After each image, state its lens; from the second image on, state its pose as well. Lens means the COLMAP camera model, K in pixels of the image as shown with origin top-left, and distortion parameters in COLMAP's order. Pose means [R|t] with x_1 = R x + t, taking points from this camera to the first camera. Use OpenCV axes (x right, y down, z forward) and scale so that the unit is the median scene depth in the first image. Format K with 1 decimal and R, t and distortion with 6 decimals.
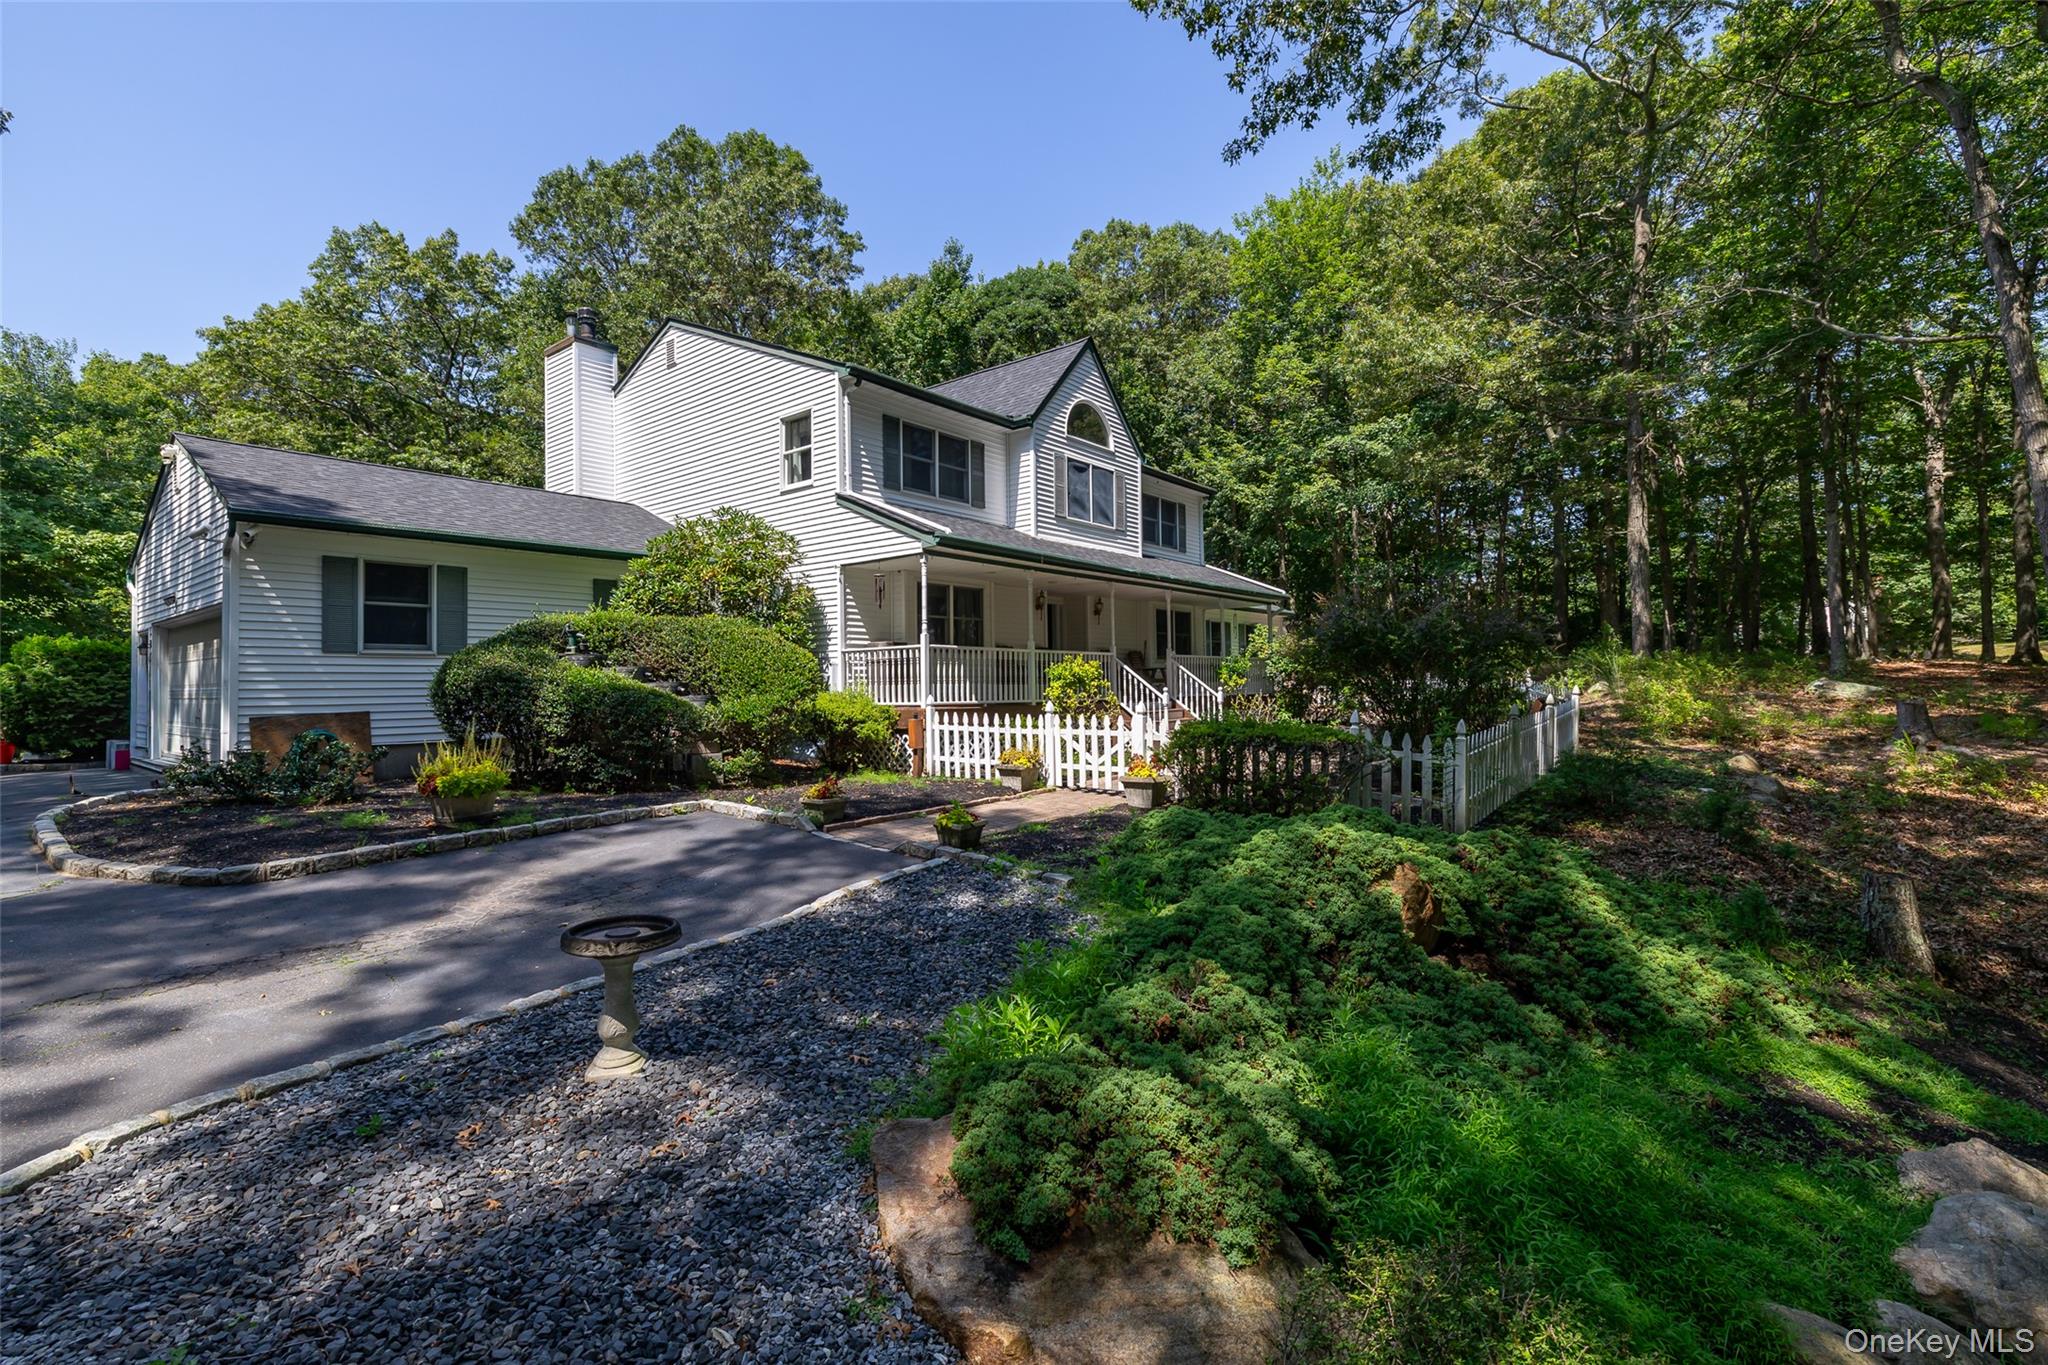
lens RADIAL K [[879.6, 0, 1018.9], [0, 879.6, 660.2], [0, 0, 1]] dist [0.003761, 0.000080]
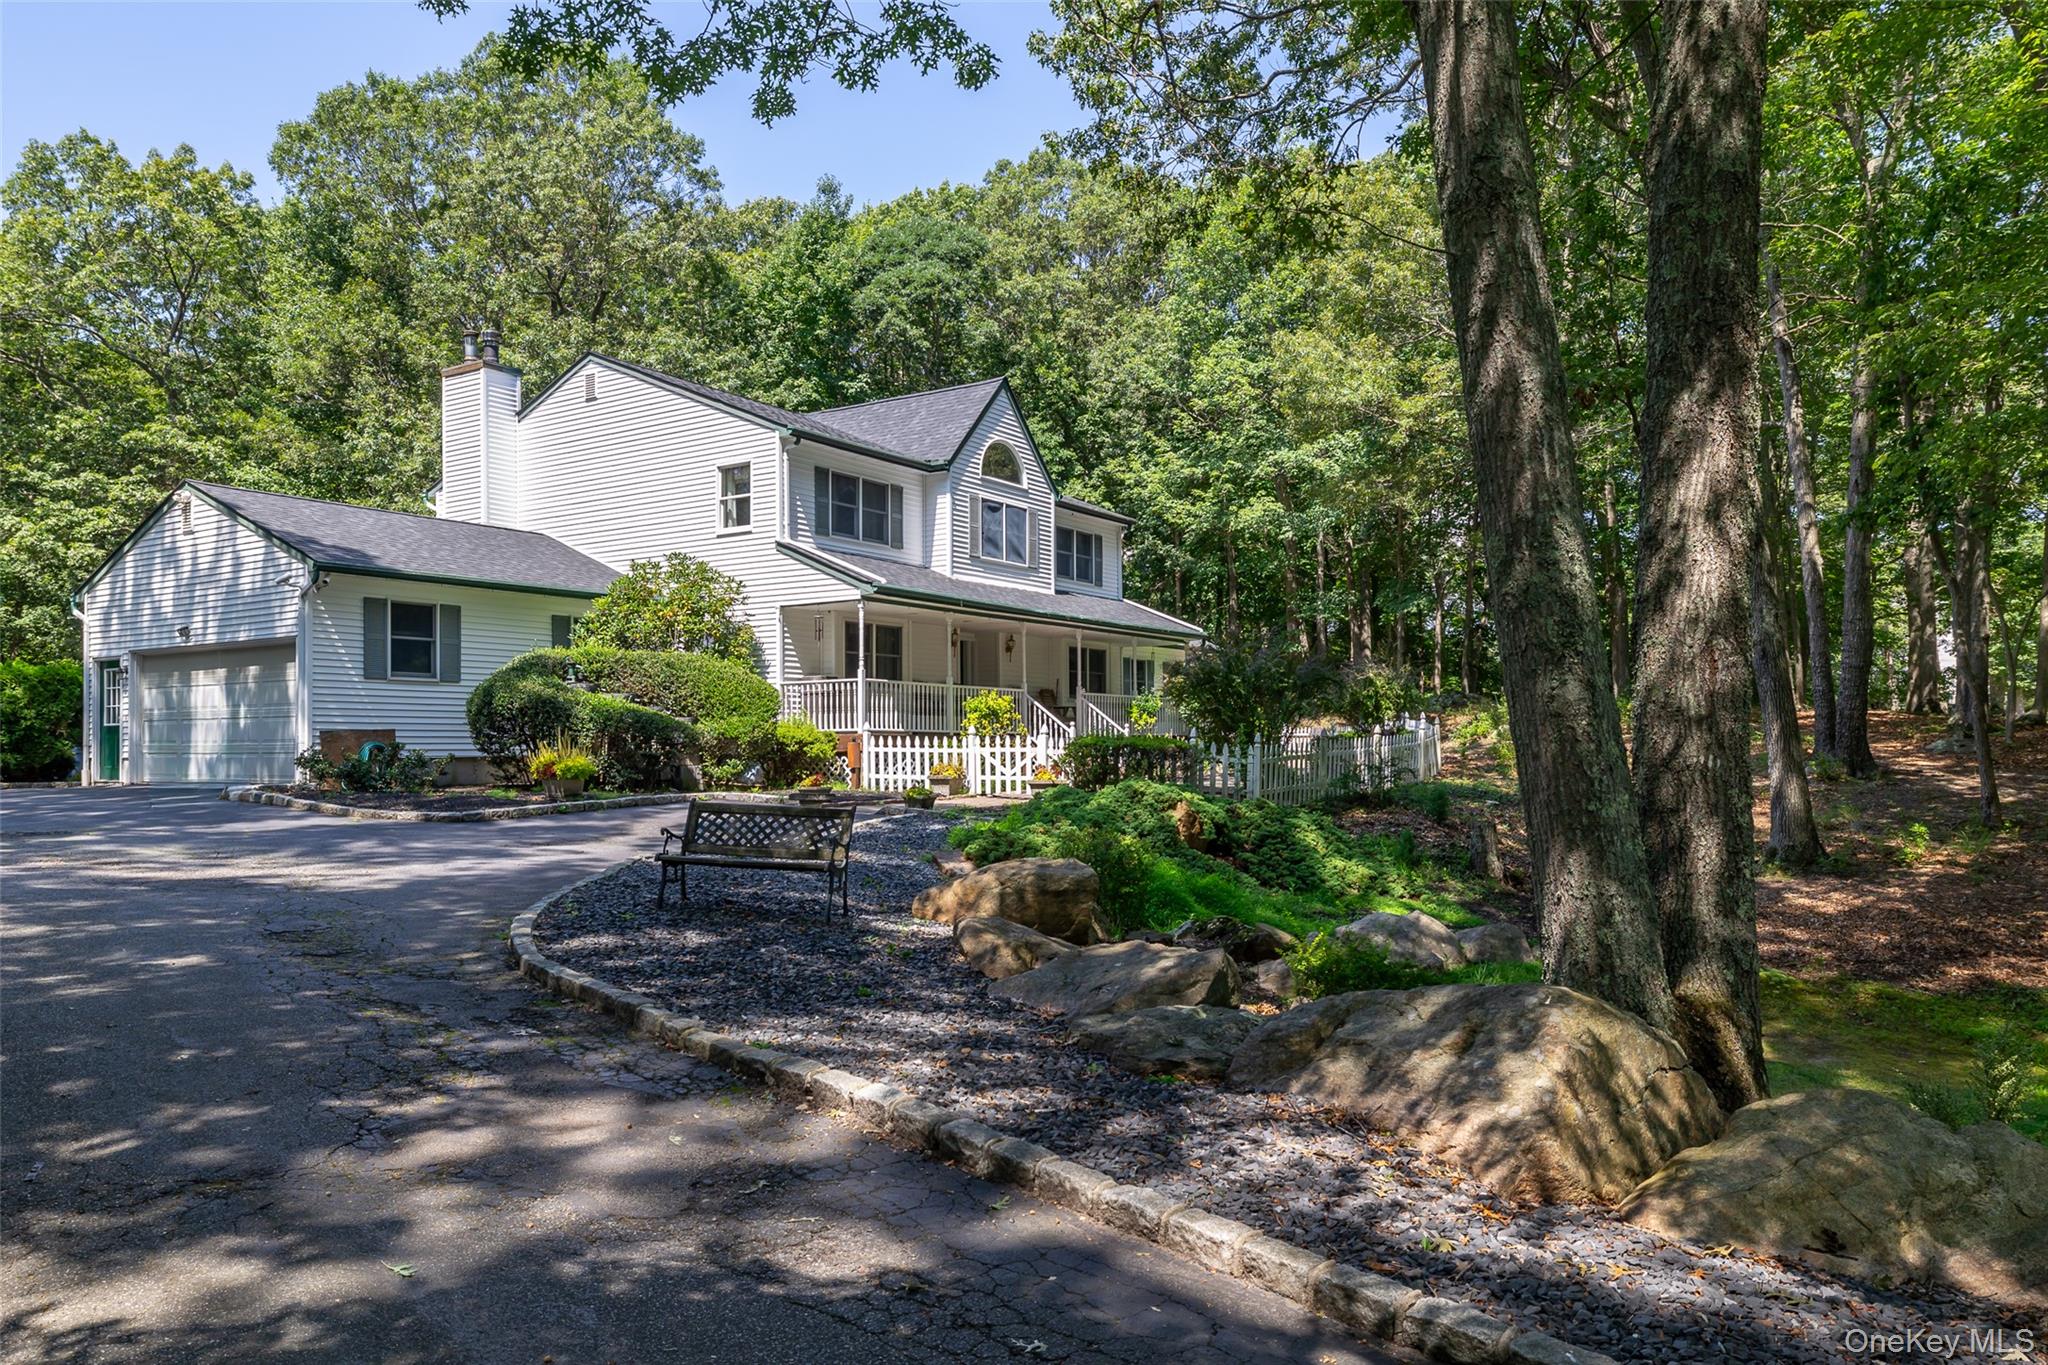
lens RADIAL K [[1299.7, 0, 1024.2], [0, 1299.7, 690.7], [0, 0, 1]] dist [-0.106011, -0.000022]
pose [[0.994429, 0.011419, 0.104790, -0.062350], [-0.009829, 0.999829, -0.015680, 0.019524], [-0.104951, 0.014562, 0.994371, -0.609487]]
